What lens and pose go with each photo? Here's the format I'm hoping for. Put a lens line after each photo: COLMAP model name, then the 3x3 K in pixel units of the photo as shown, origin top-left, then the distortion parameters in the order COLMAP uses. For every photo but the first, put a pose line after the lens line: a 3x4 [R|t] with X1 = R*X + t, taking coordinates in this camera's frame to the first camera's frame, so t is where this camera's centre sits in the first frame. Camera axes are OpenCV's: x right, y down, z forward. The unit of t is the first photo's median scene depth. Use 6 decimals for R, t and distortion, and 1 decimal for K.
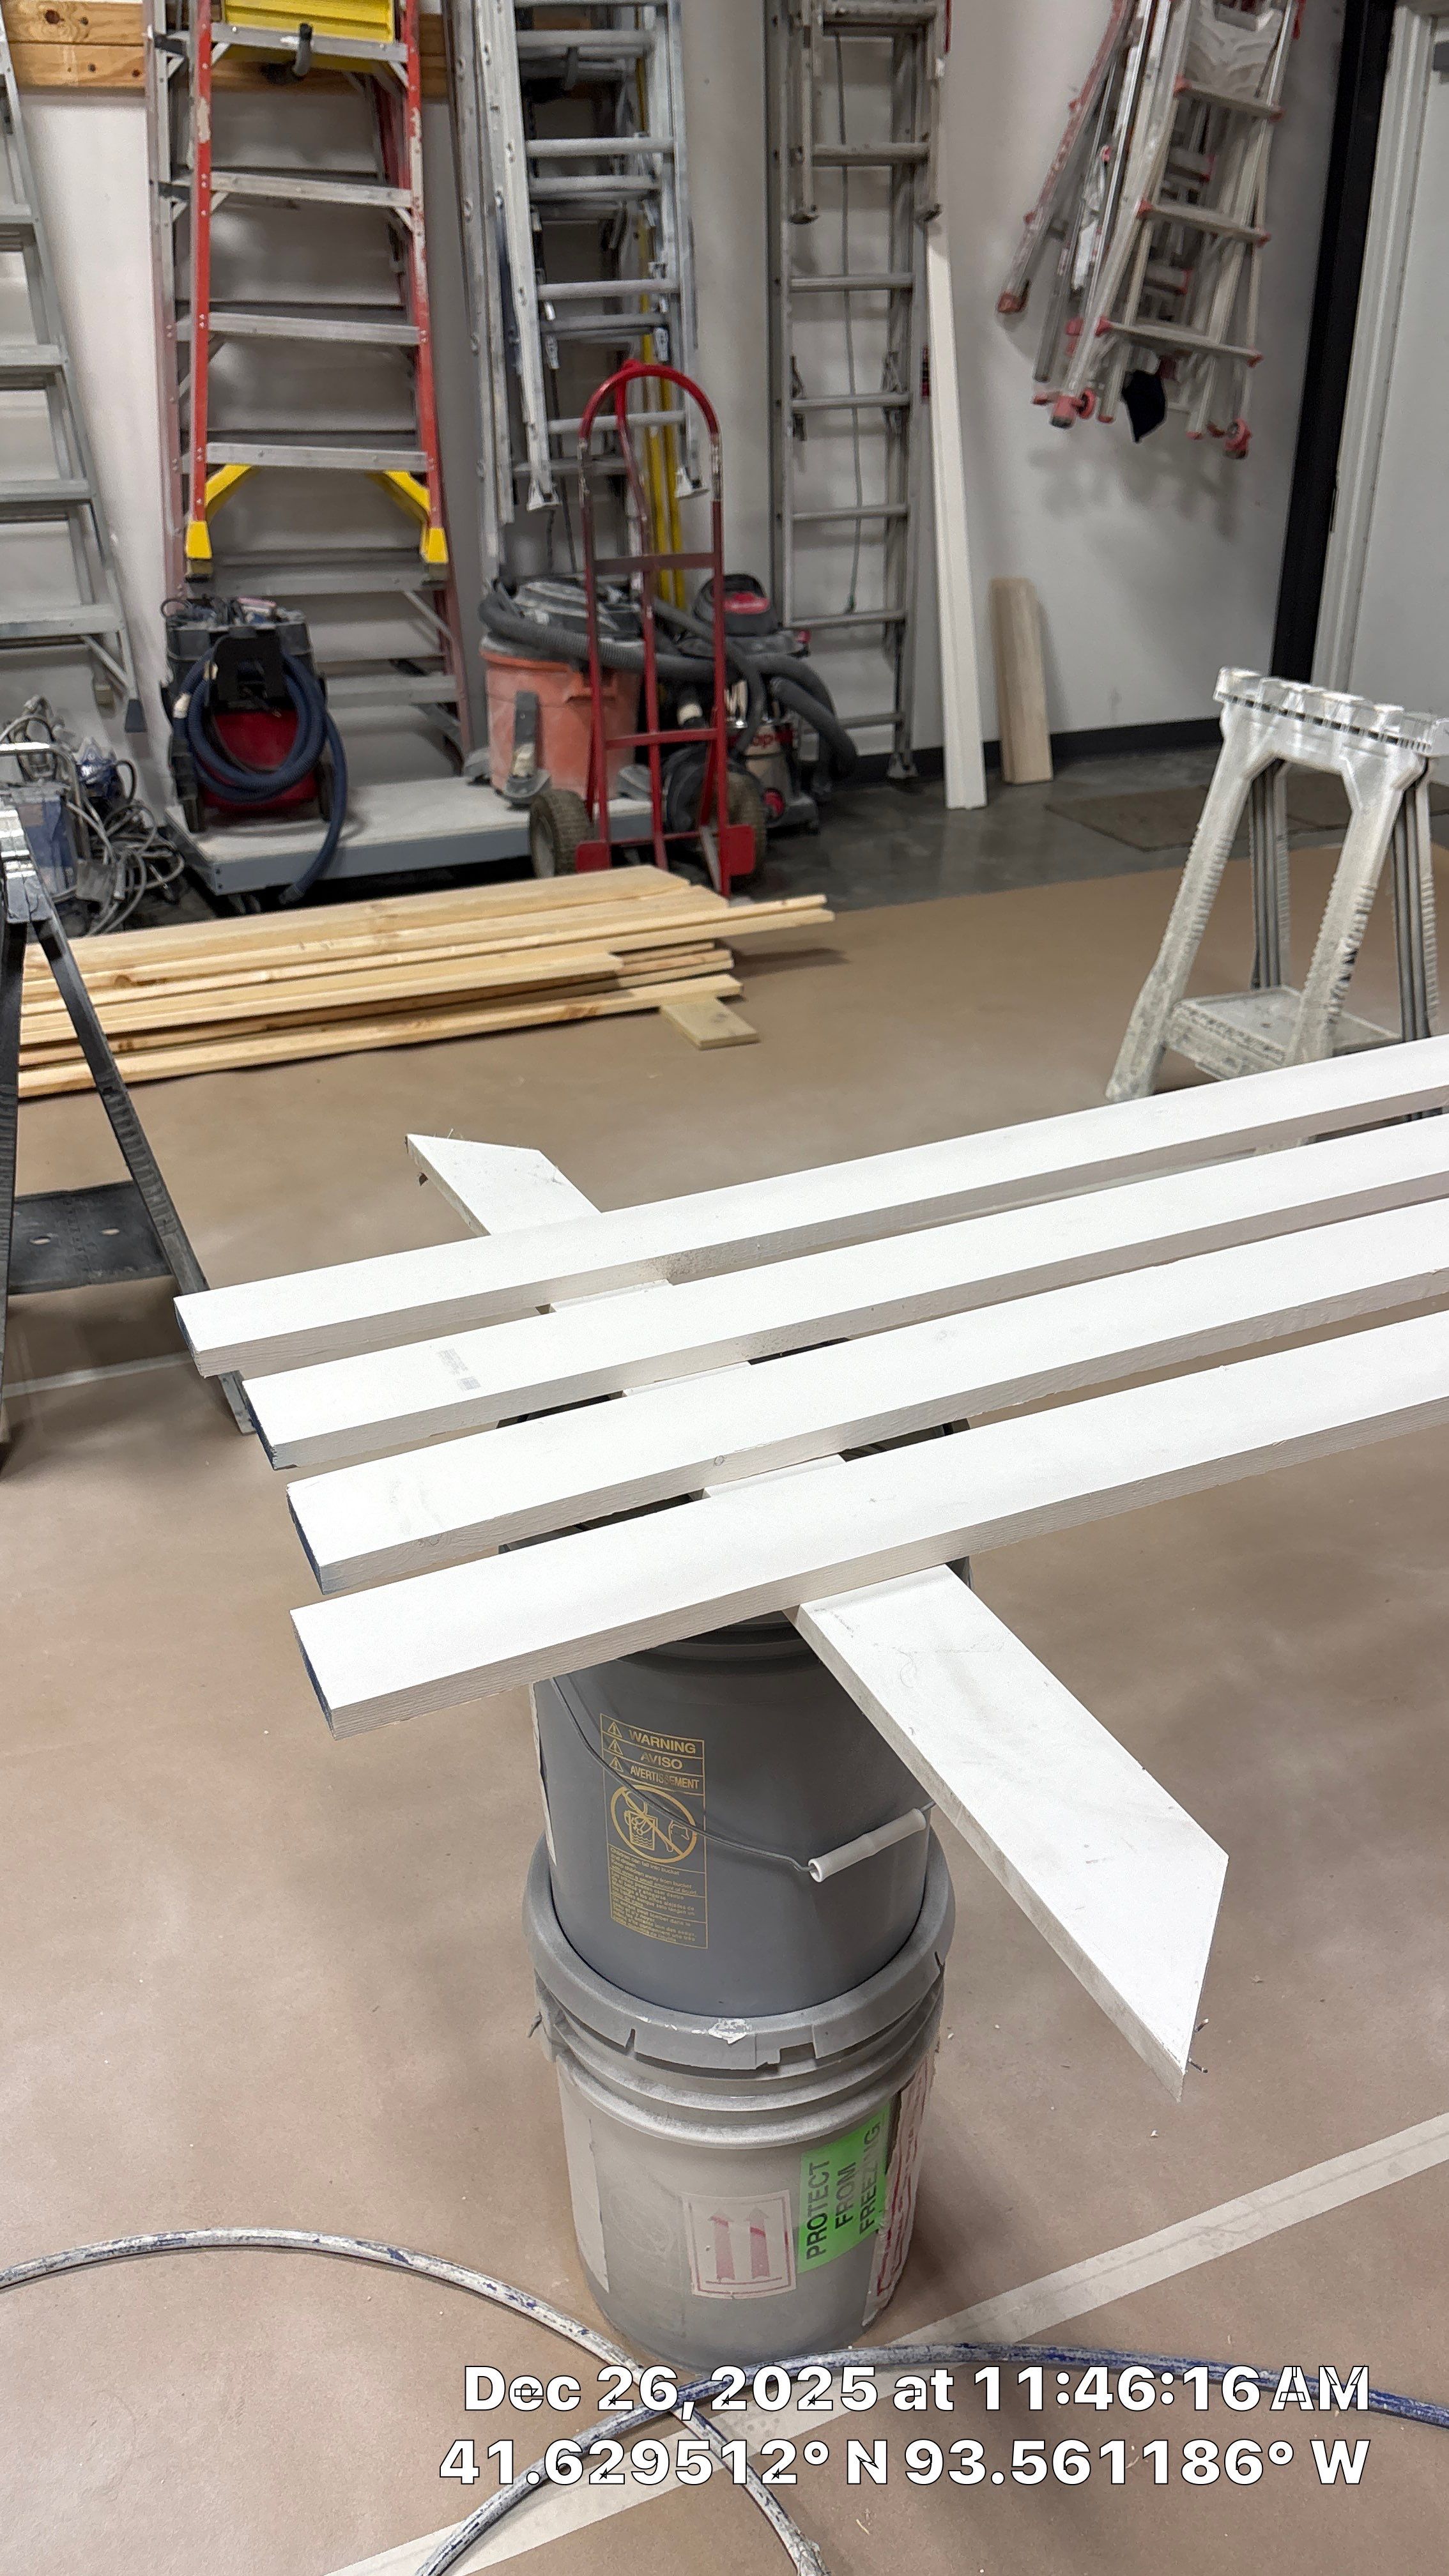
lens RADIAL K [[1935.6, 0, 724.4], [0, 1935.6, 1300.6], [0, 0, 1]] dist [0.041864, -0.042241]
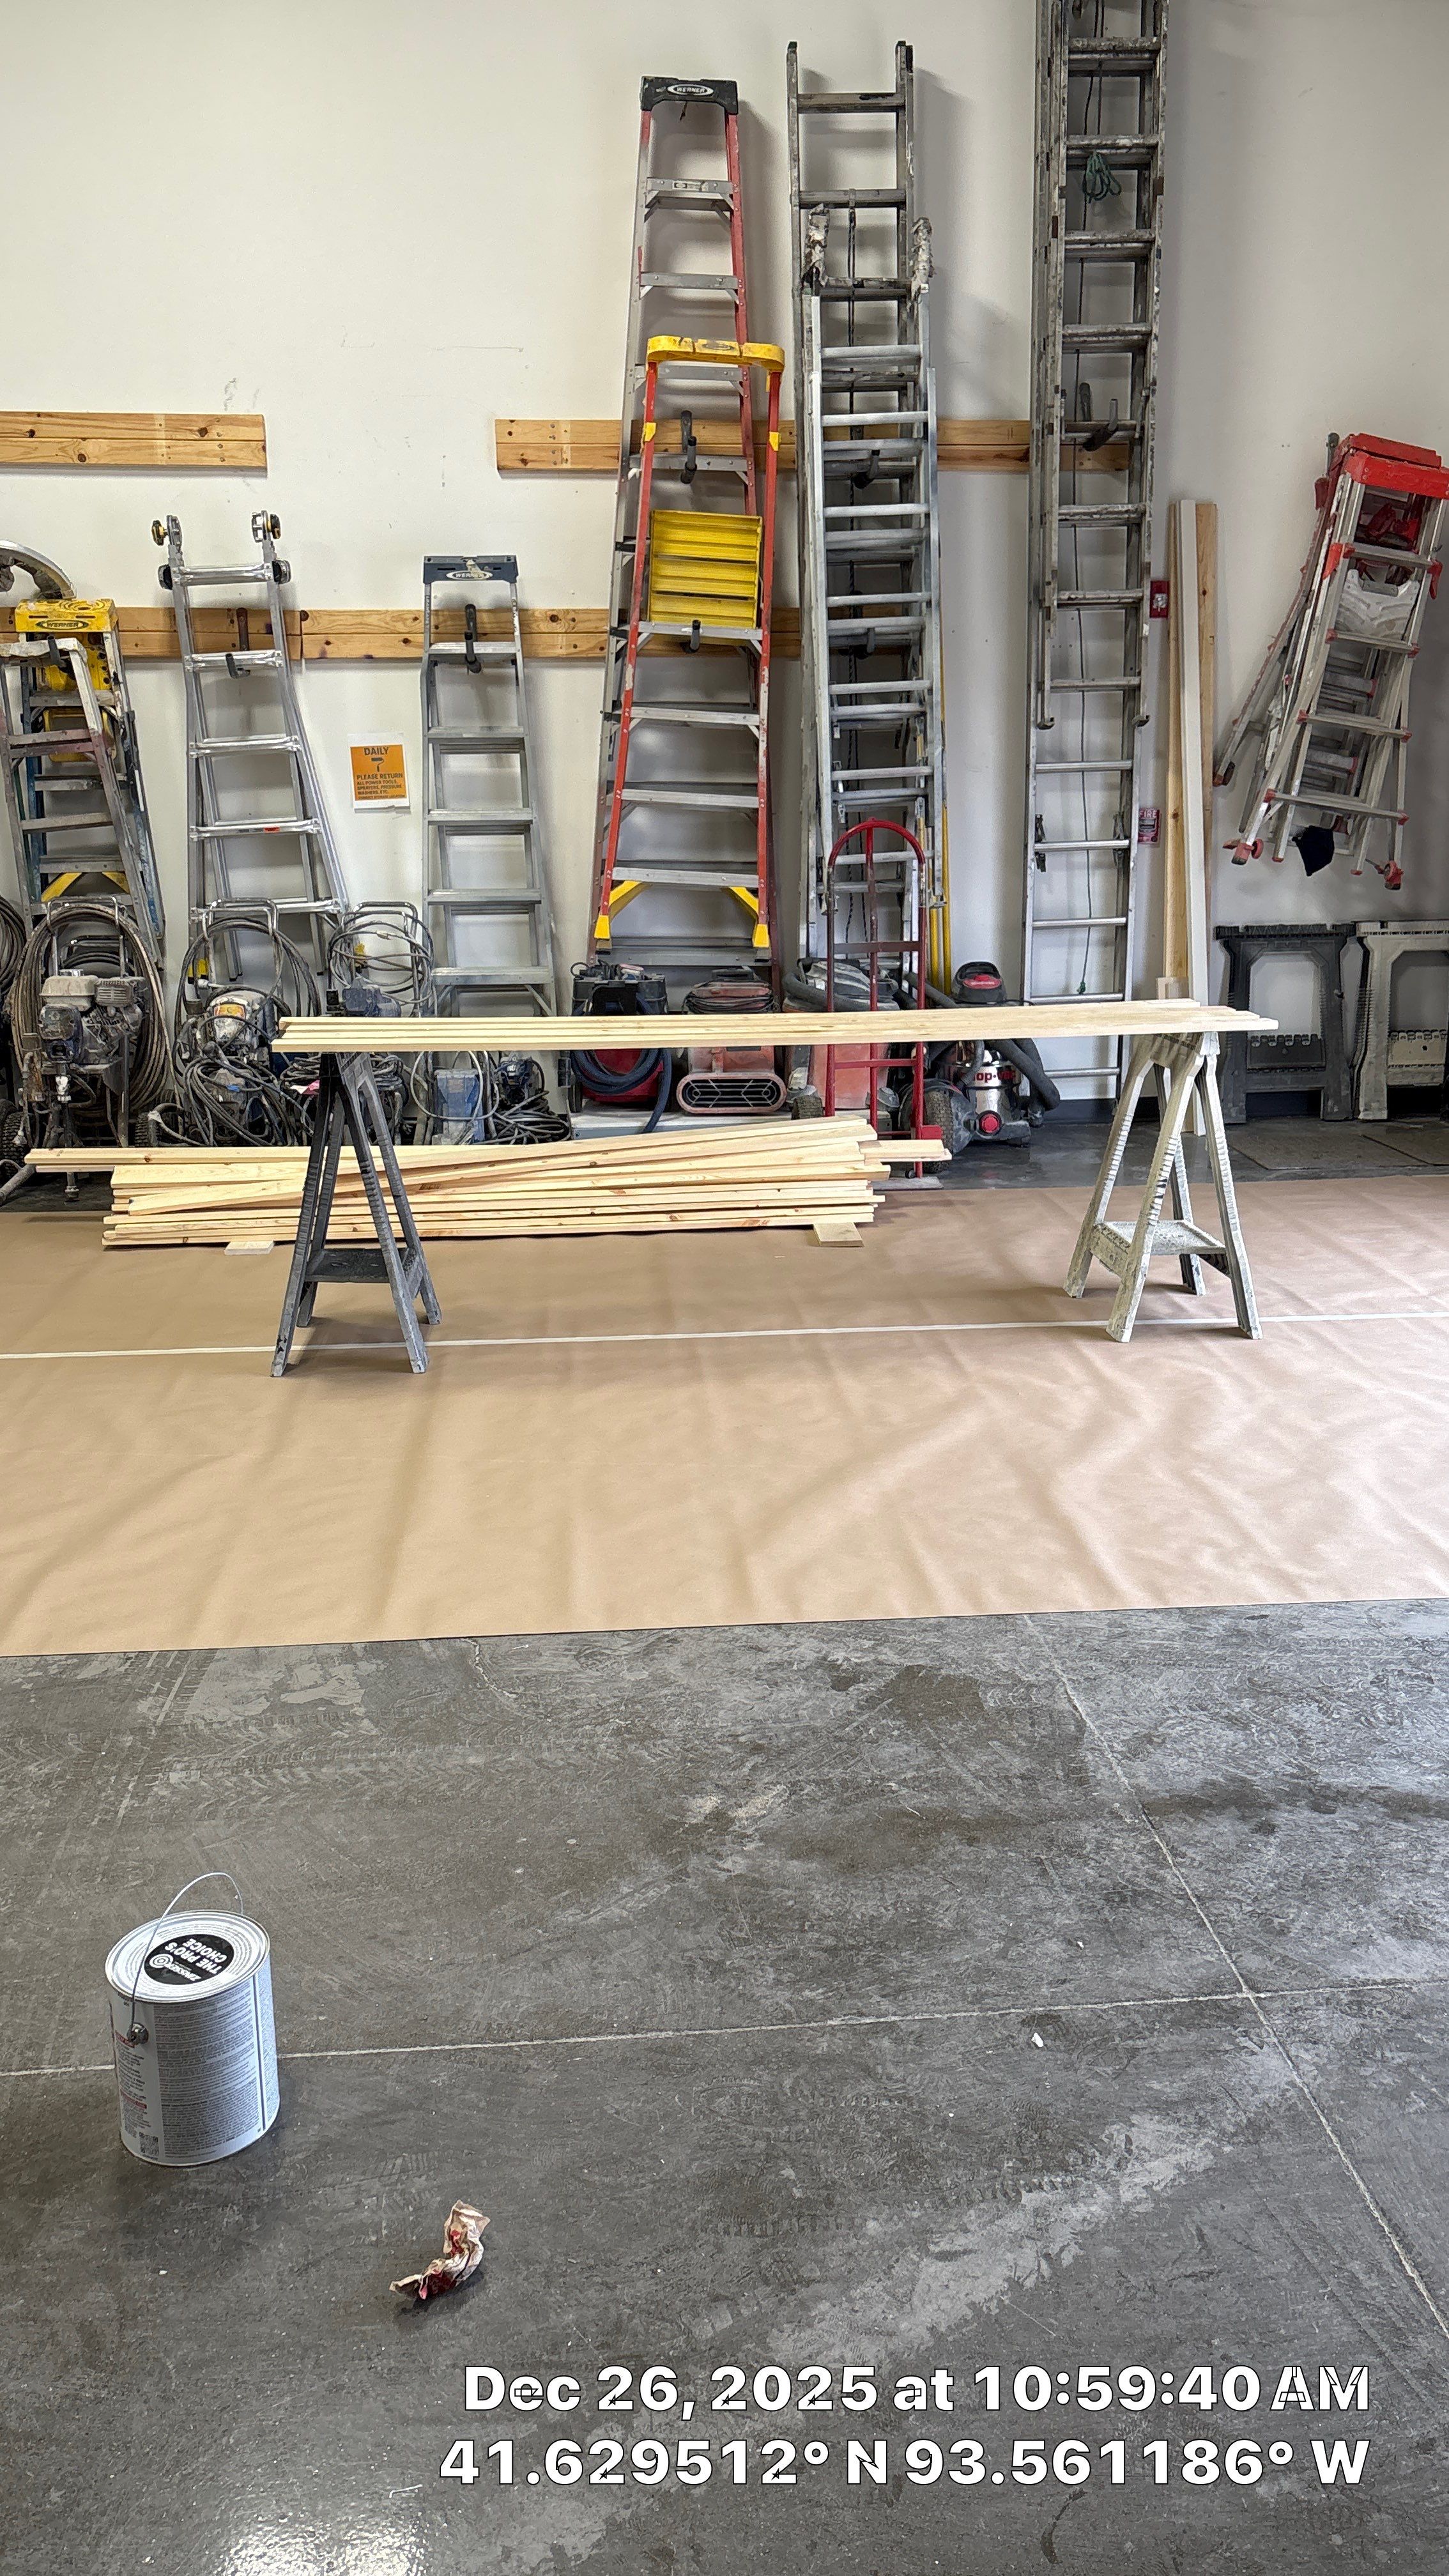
lens RADIAL K [[1935.6, 0, 721.5], [0, 1935.6, 1290.2], [0, 0, 1]] dist [0.041864, -0.042241]
pose [[0.951489, 0.079273, -0.297297, 0.279914], [-0.138978, 0.972785, -0.185405, 0.146540], [0.274508, 0.217729, 0.936611, -0.313893]]
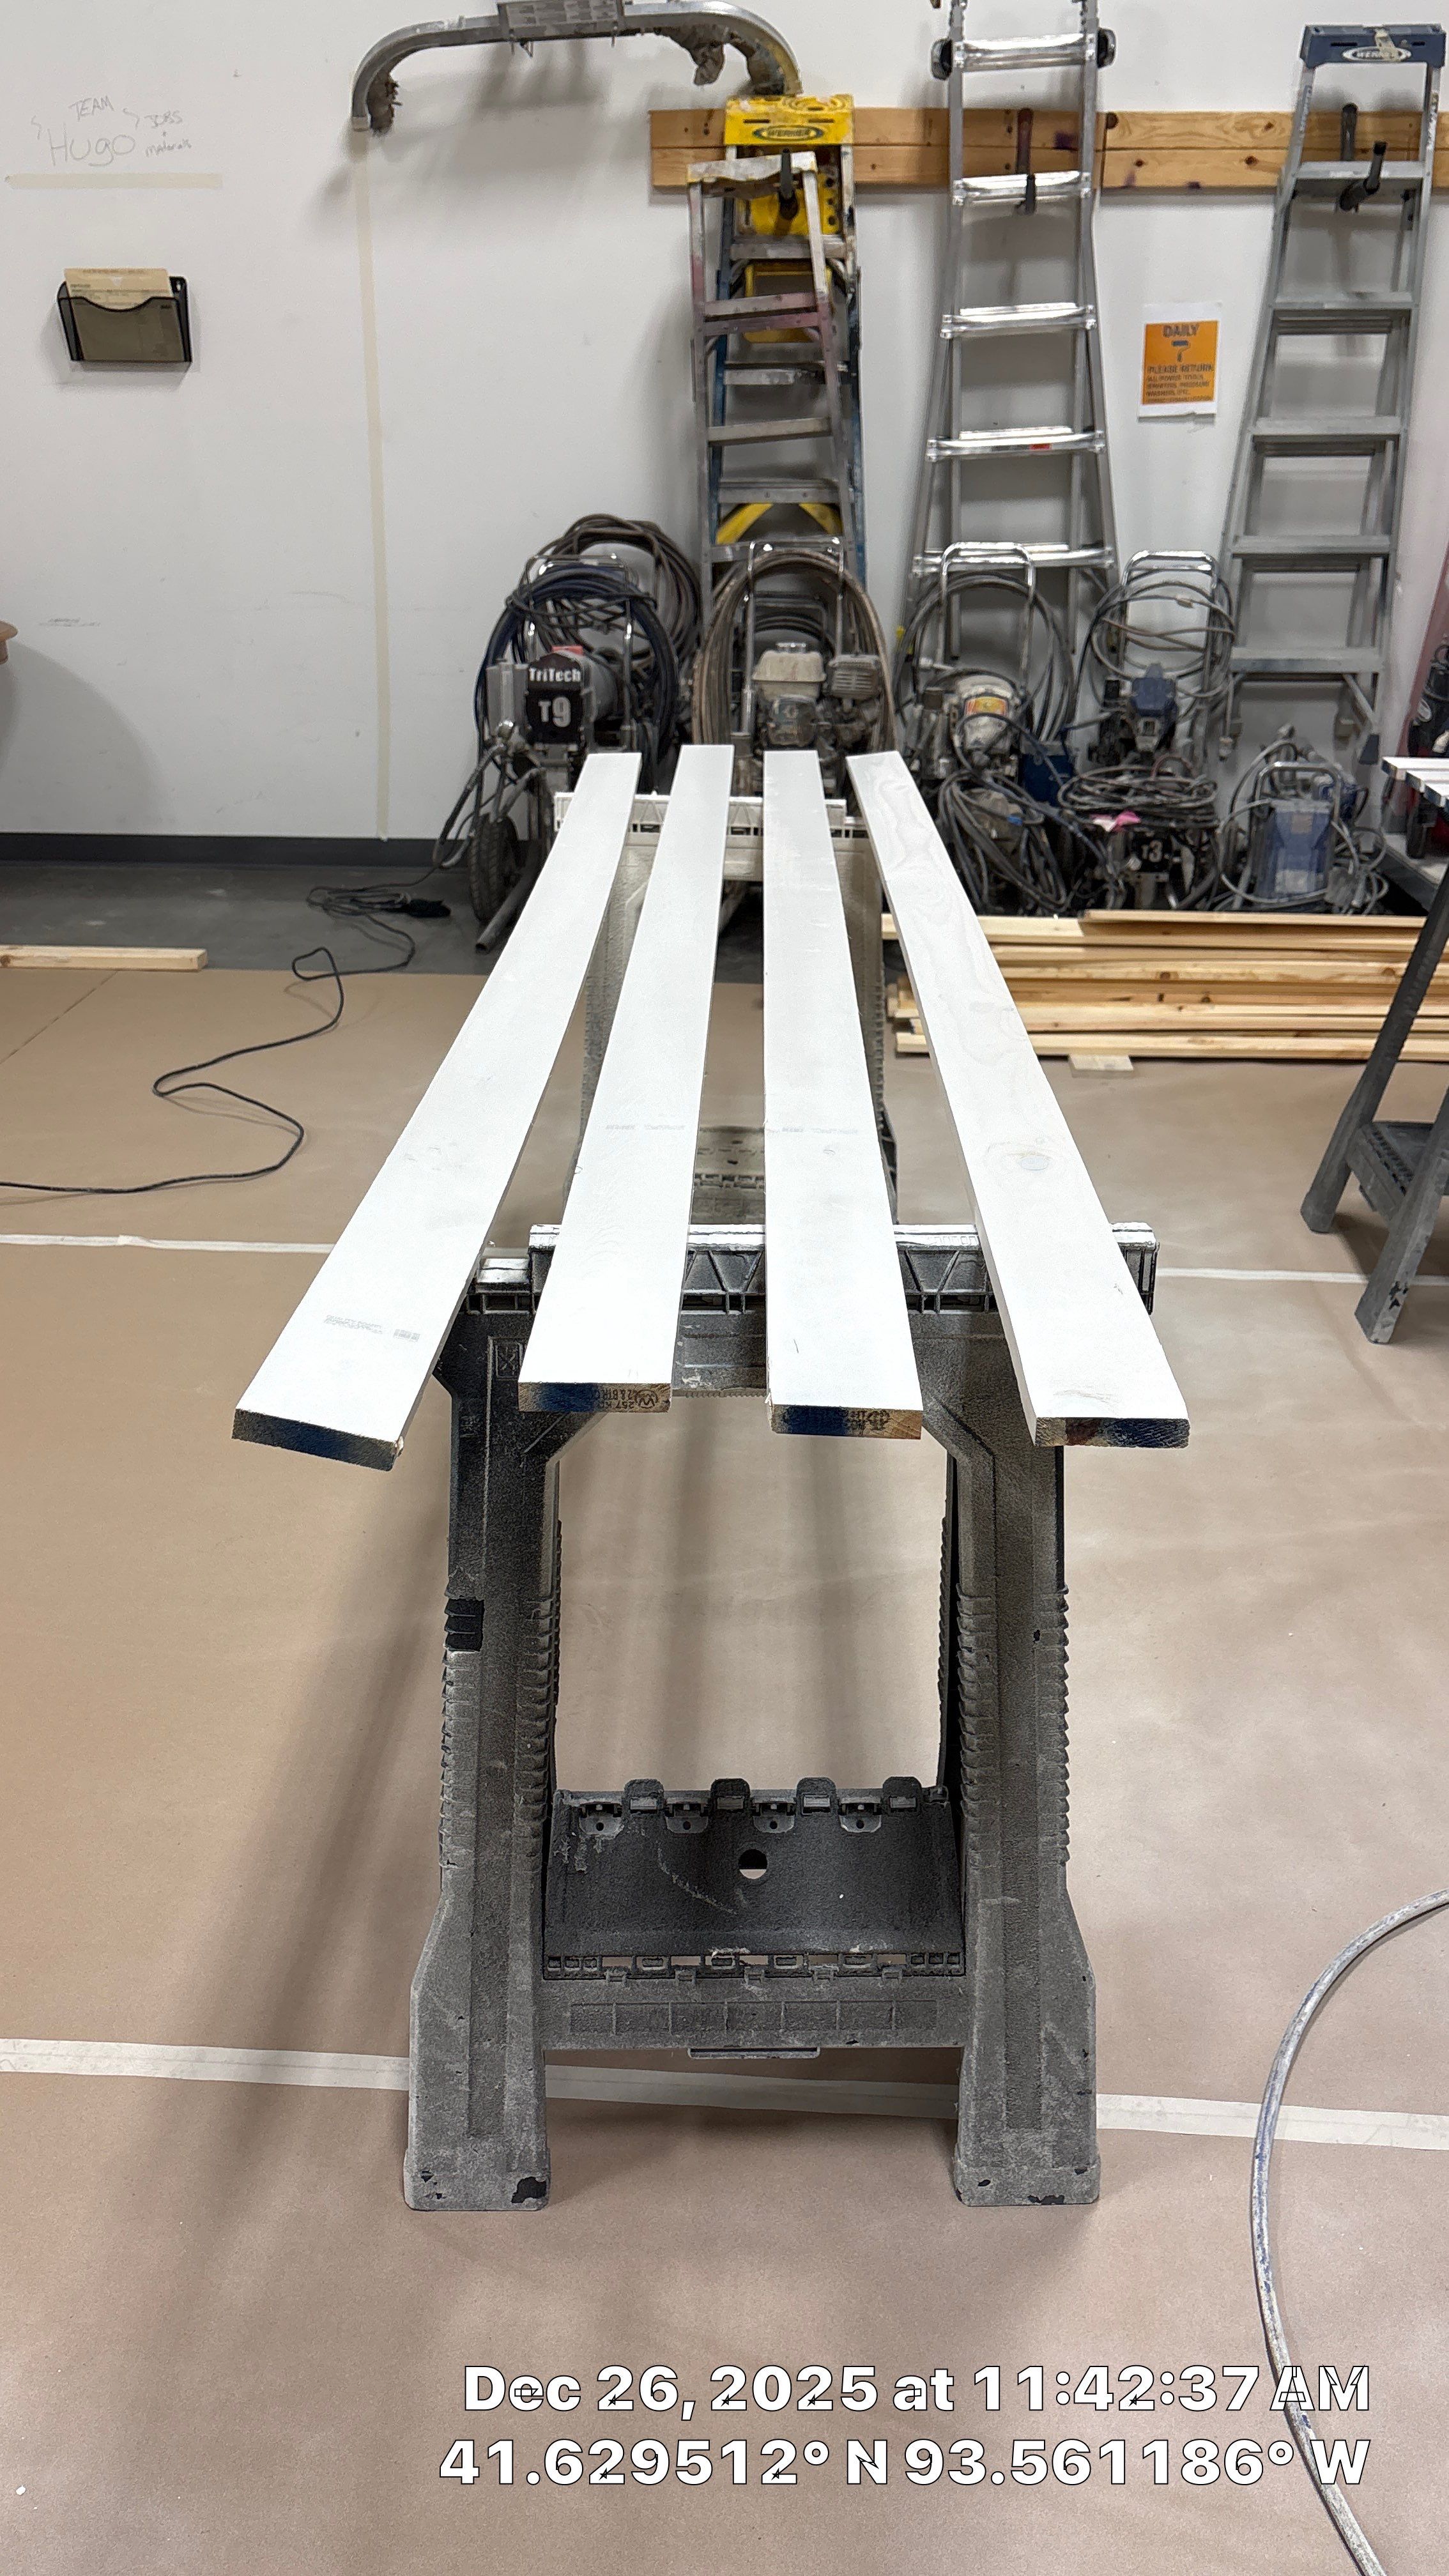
lens RADIAL K [[1935.6, 0, 748.1], [0, 1935.6, 1299.9], [0, 0, 1]] dist [0.041864, -0.042241]
pose [[0.900801, 0.194902, -0.388035, -0.135148], [-0.208386, 0.978018, 0.007483, 0.068793], [0.380964, 0.074121, 0.921614, -0.123151]]
